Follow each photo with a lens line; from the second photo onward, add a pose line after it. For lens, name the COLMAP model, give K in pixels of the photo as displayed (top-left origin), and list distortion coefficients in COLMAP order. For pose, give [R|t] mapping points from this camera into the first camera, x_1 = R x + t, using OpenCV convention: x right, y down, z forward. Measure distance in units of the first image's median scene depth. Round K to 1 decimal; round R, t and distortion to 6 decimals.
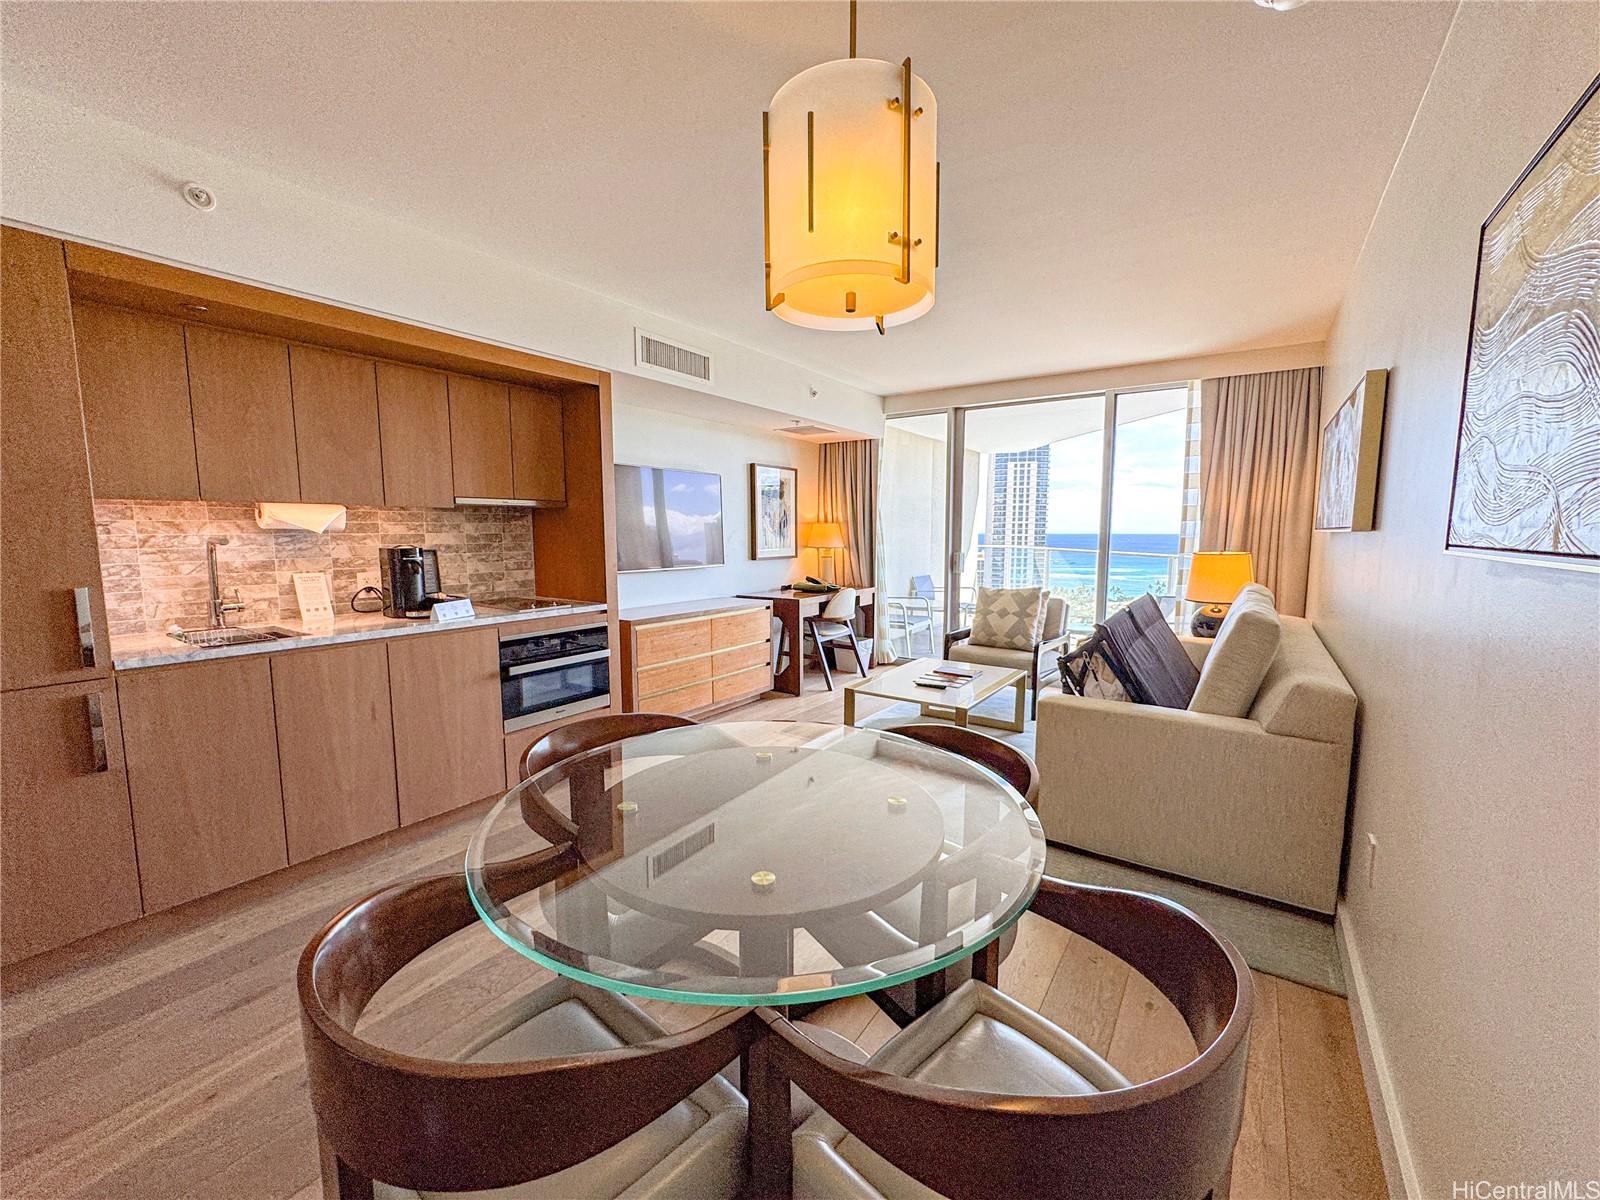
lens RADIAL K [[650.4, 0, 799.5], [0, 650.4, 604.2], [0, 0, 1]] dist [-0.004203, 0.000541]
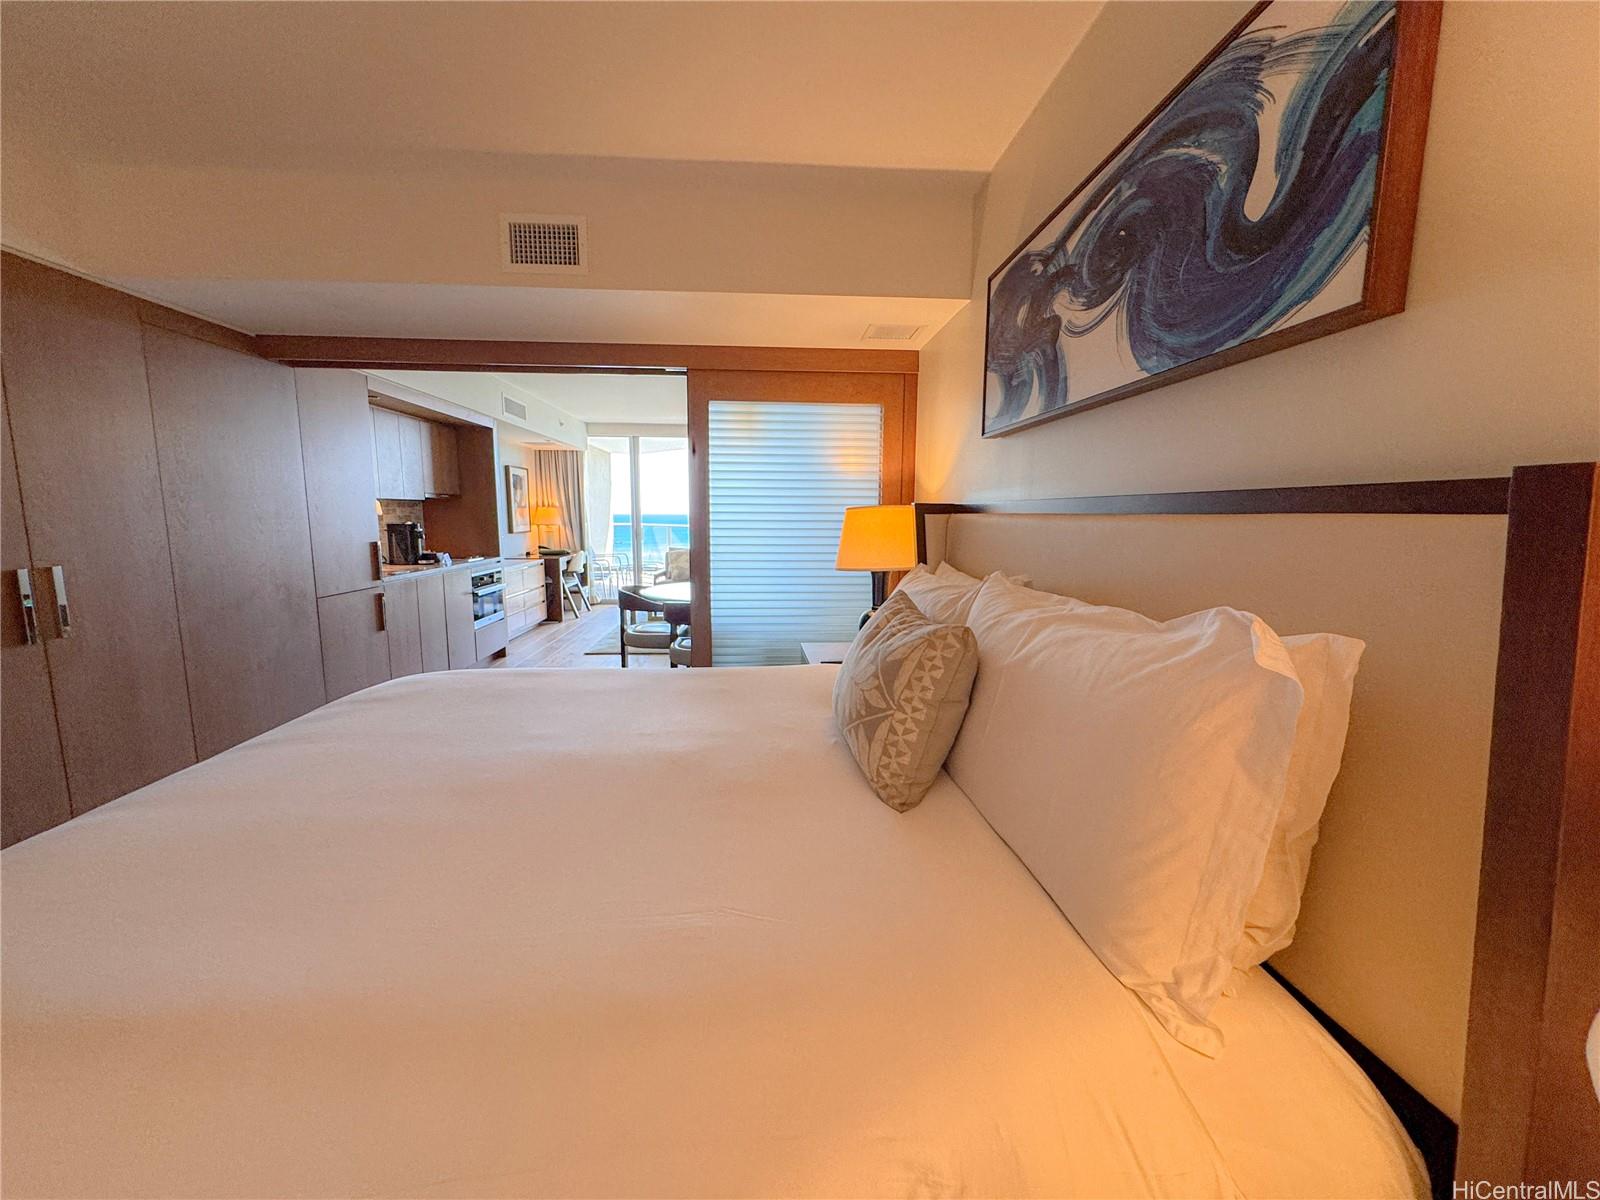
lens RADIAL K [[650.4, 0, 802.1], [0, 650.4, 600.6], [0, 0, 1]] dist [-0.004203, 0.000541]
pose [[0.780845, -0.080097, 0.619568, -0.691109], [0.065370, 0.996778, 0.046475, 0.079343], [-0.621295, 0.004211, 0.783566, -0.748092]]
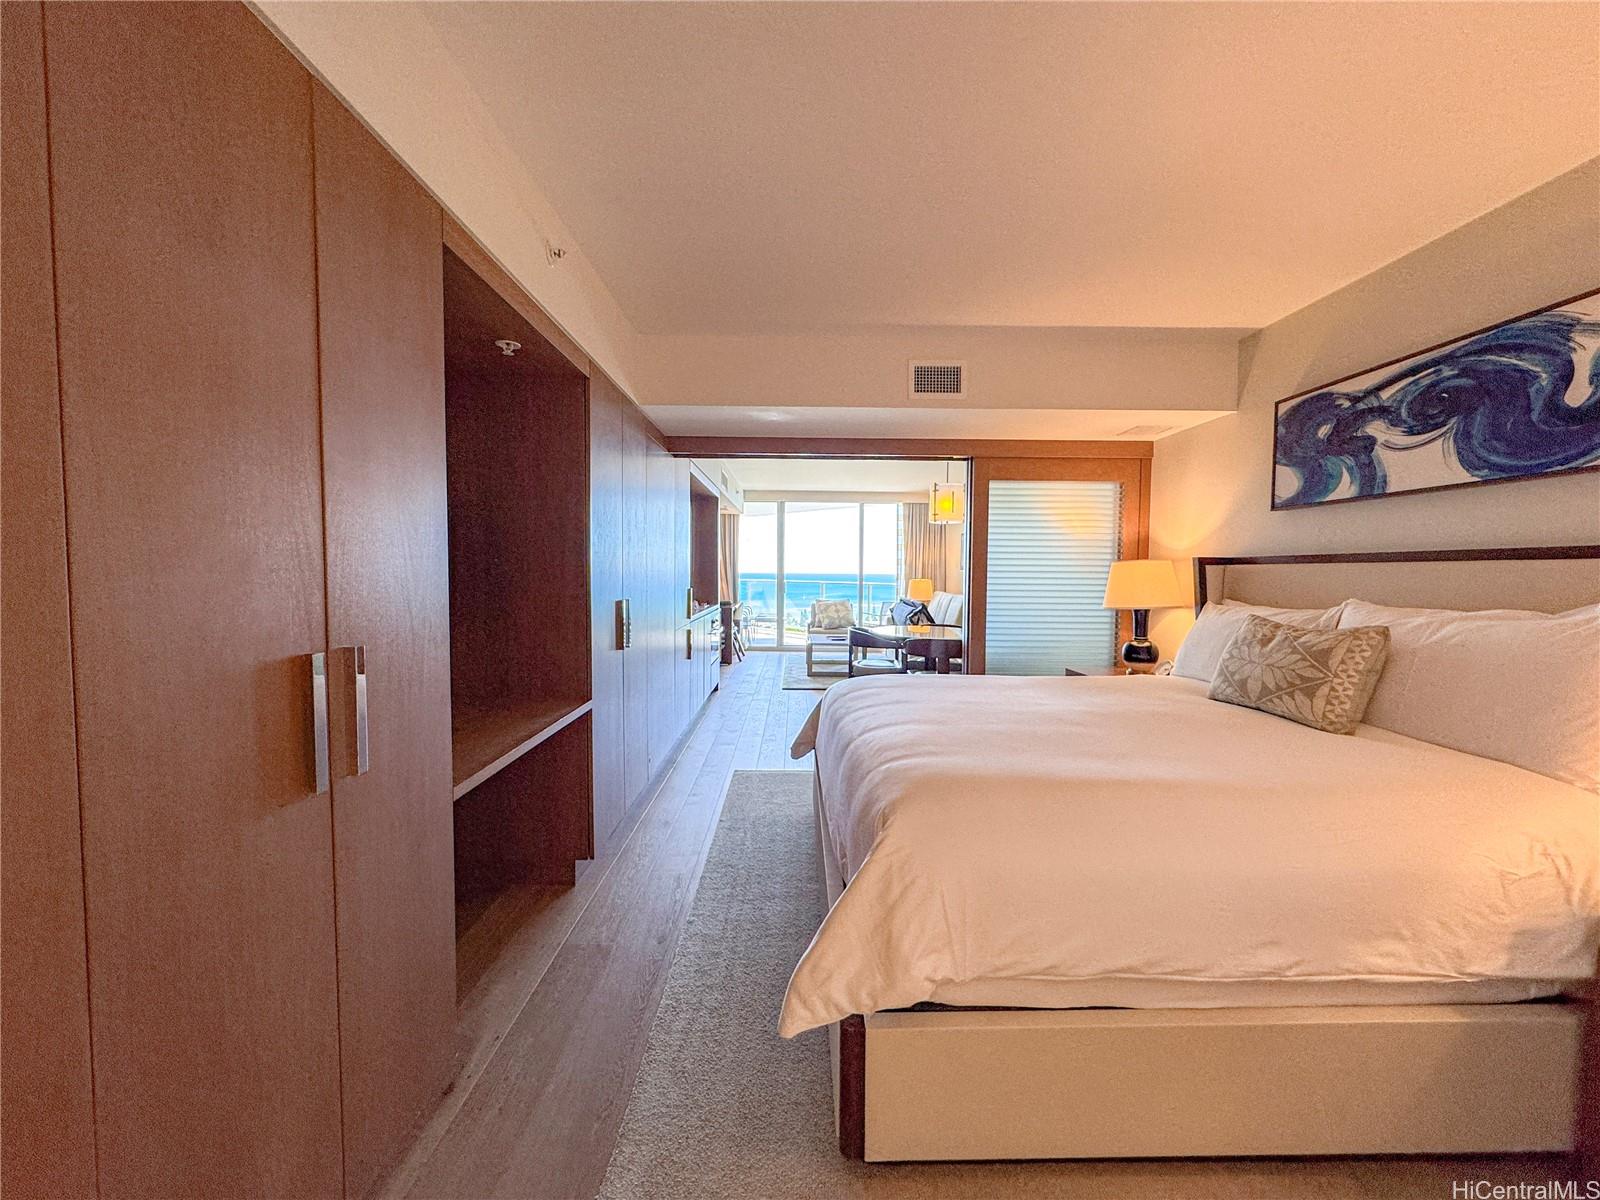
lens RADIAL K [[650.4, 0, 798.4], [0, 650.4, 599.3], [0, 0, 1]] dist [-0.004203, 0.000541]
pose [[0.818221, -0.020065, 0.574553, -1.159112], [0.058909, 0.997057, -0.049071, 0.087986], [-0.571878, 0.073997, 0.816995, -0.711011]]
